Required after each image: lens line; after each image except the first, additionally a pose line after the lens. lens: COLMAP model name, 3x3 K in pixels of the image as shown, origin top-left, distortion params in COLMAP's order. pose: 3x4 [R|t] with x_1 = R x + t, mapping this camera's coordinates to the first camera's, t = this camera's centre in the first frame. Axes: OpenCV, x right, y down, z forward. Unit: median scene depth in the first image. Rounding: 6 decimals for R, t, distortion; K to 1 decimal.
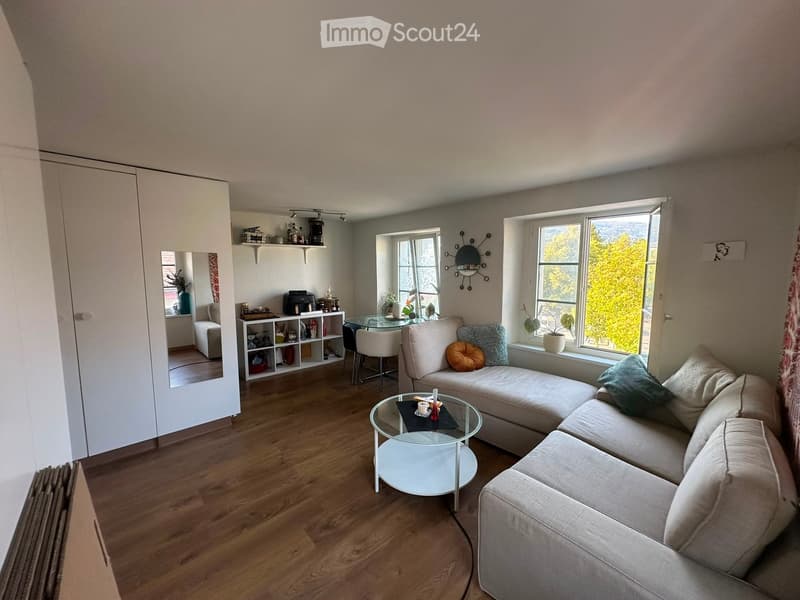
lens RADIAL K [[320.8, 0, 398.6], [0, 320.8, 300.0], [0, 0, 1]] dist [0.000811, -0.000451]
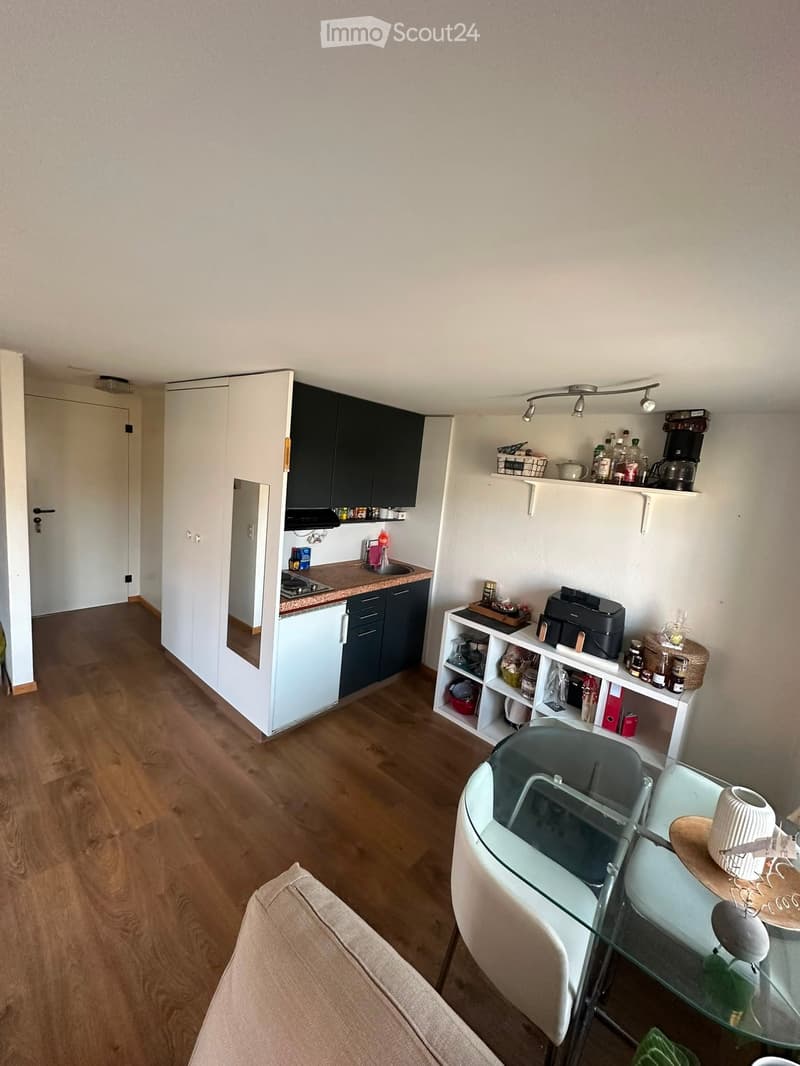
lens RADIAL K [[427.4, 0, 399.4], [0, 427.4, 532.7], [0, 0, 1]] dist [0.000811, -0.000451]
pose [[0.111234, 0.163856, -0.980193, 0.202099], [-0.204345, 0.969009, 0.138797, -0.141670], [0.972558, 0.184859, 0.141270, 0.723465]]
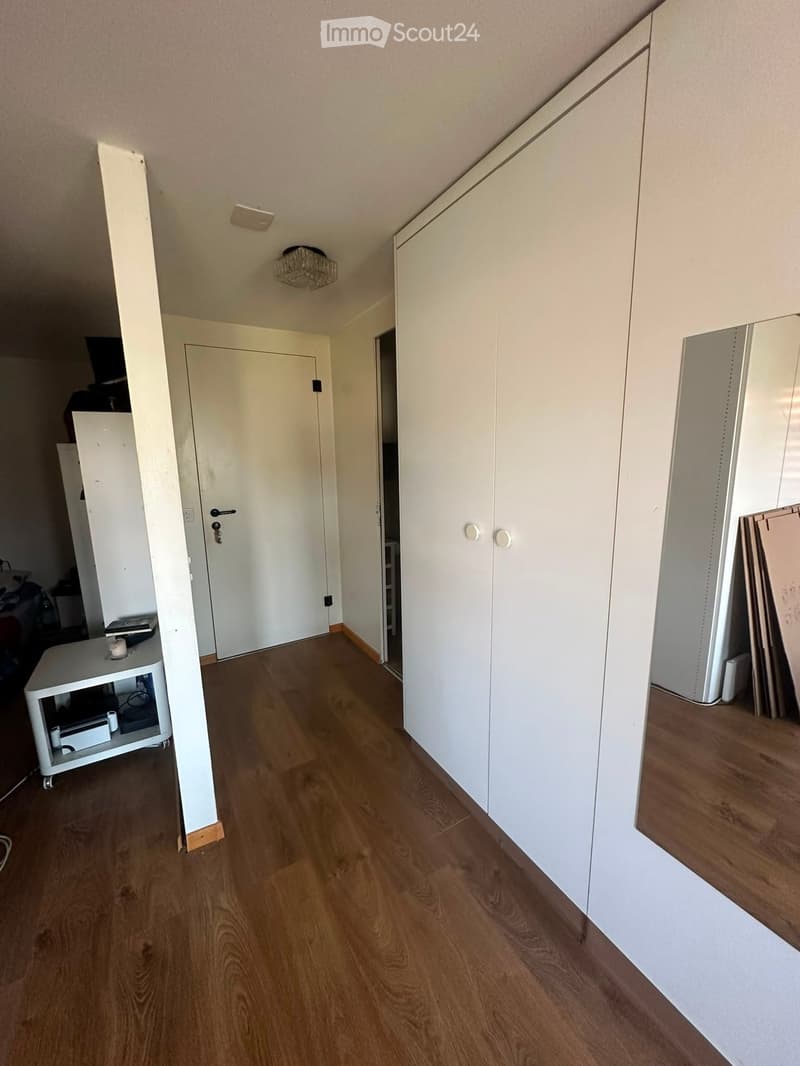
lens RADIAL K [[427.4, 0, 400.7], [0, 427.4, 533.1], [0, 0, 1]] dist [0.000811, -0.000451]
pose [[-0.199894, 0.179598, -0.963217, -0.201817], [-0.083824, 0.976319, 0.199437, -0.028321], [0.976225, 0.120607, -0.180106, 0.492774]]
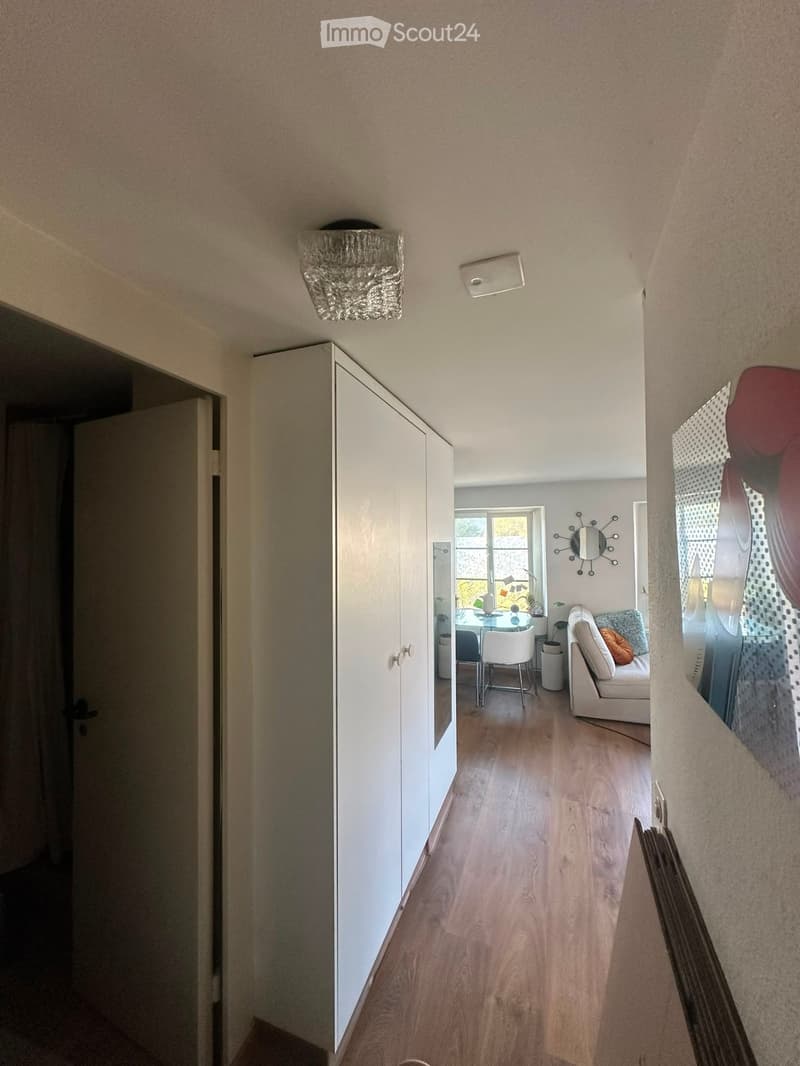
lens RADIAL K [[427.4, 0, 400.5], [0, 427.4, 534.2], [0, 0, 1]] dist [0.000811, -0.000451]
pose [[0.887956, -0.001744, 0.459924, -0.694348], [0.054860, 0.993255, -0.102150, -0.044505], [-0.456644, 0.115936, 0.882063, 0.130013]]
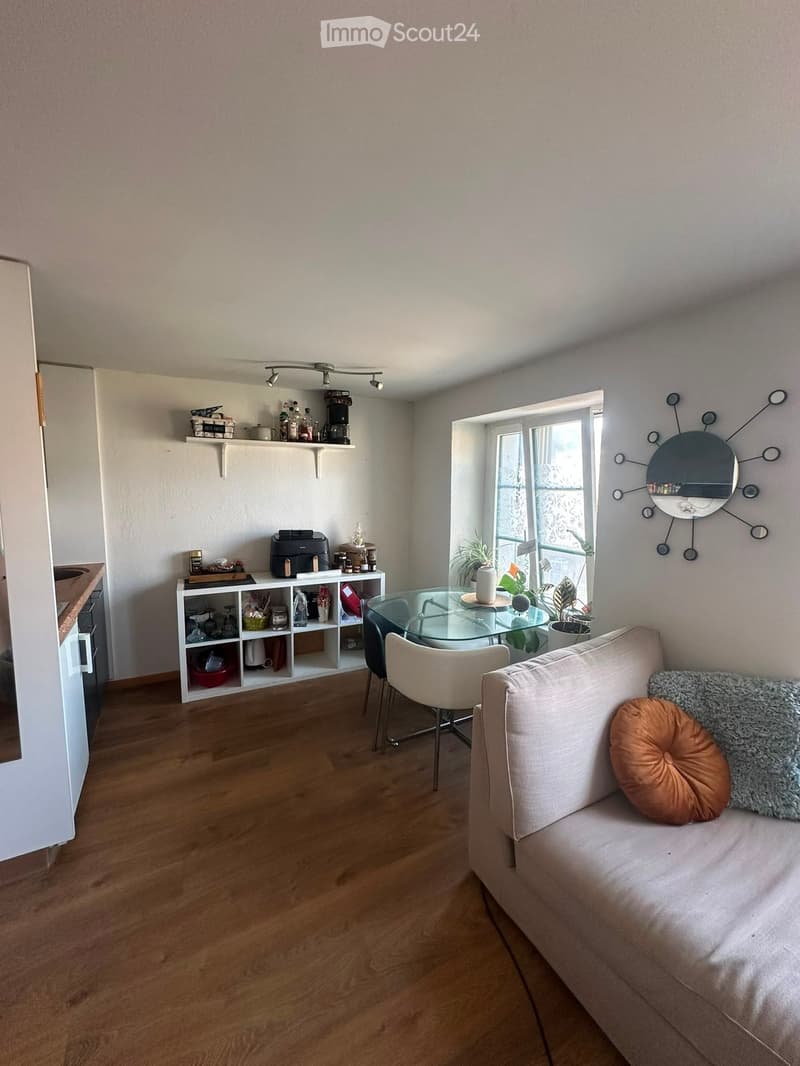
lens RADIAL K [[427.4, 0, 399.9], [0, 427.4, 532.1], [0, 0, 1]] dist [0.000811, -0.000451]
pose [[0.967990, 0.042688, -0.247333, 0.023360], [-0.039607, 0.999063, 0.017420, -0.048061], [0.247845, -0.007066, 0.968774, 0.391042]]
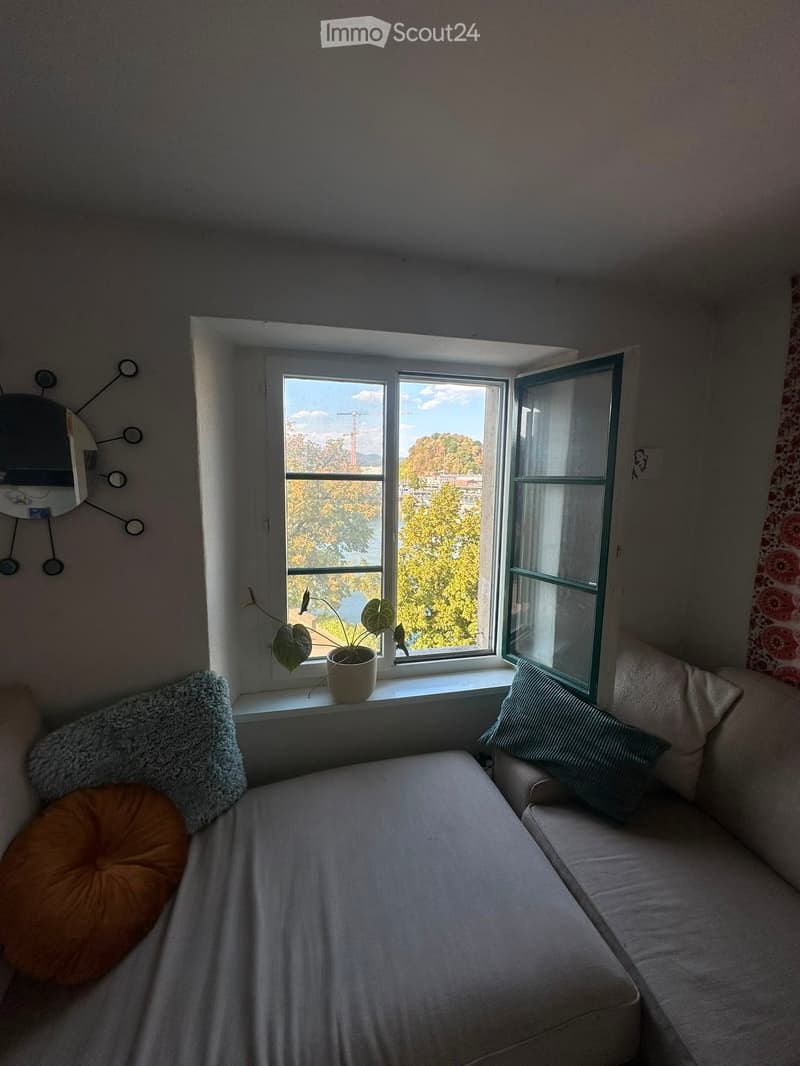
lens RADIAL K [[427.4, 0, 401.1], [0, 427.4, 536.3], [0, 0, 1]] dist [0.000811, -0.000451]
pose [[0.470644, -0.116667, 0.874576, 0.046069], [0.075580, 0.992907, 0.091780, -0.060533], [-0.879080, 0.022905, 0.476124, 0.495657]]
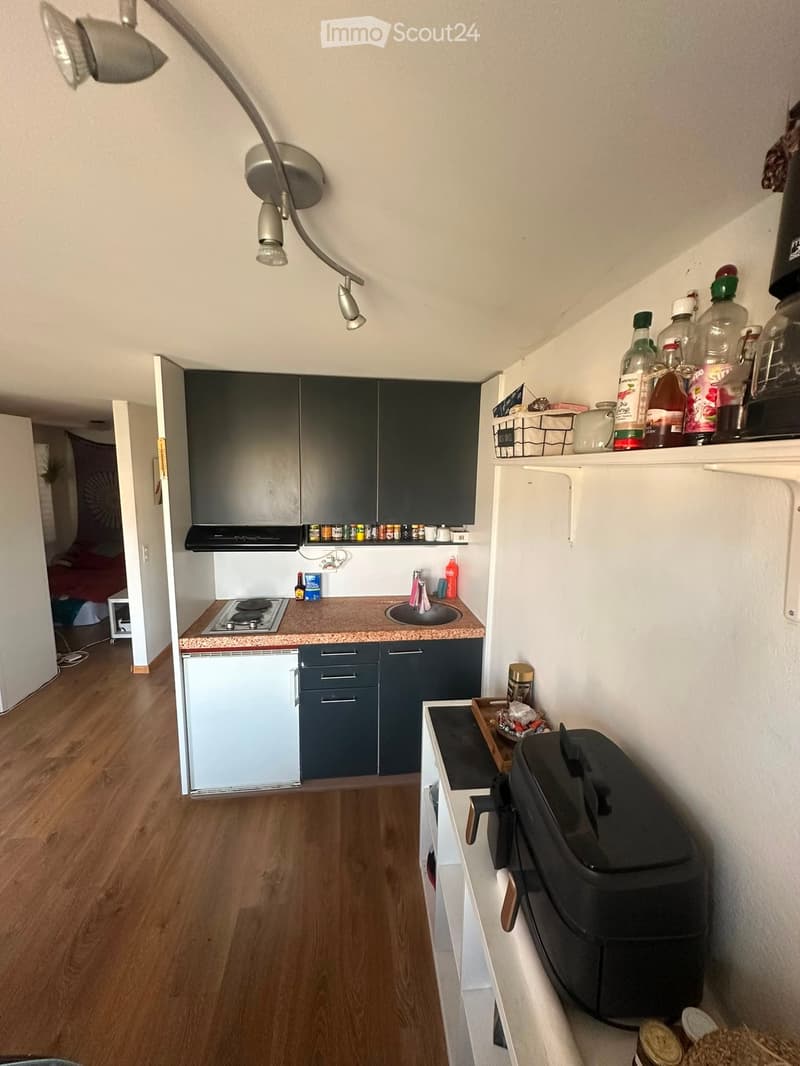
lens RADIAL K [[427.4, 0, 398.1], [0, 427.4, 532.1], [0, 0, 1]] dist [0.000811, -0.000451]
pose [[-0.580454, 0.112535, -0.806479, -0.121674], [-0.103131, 0.972269, 0.209897, -0.176120], [0.807736, 0.205009, -0.552752, 1.087444]]
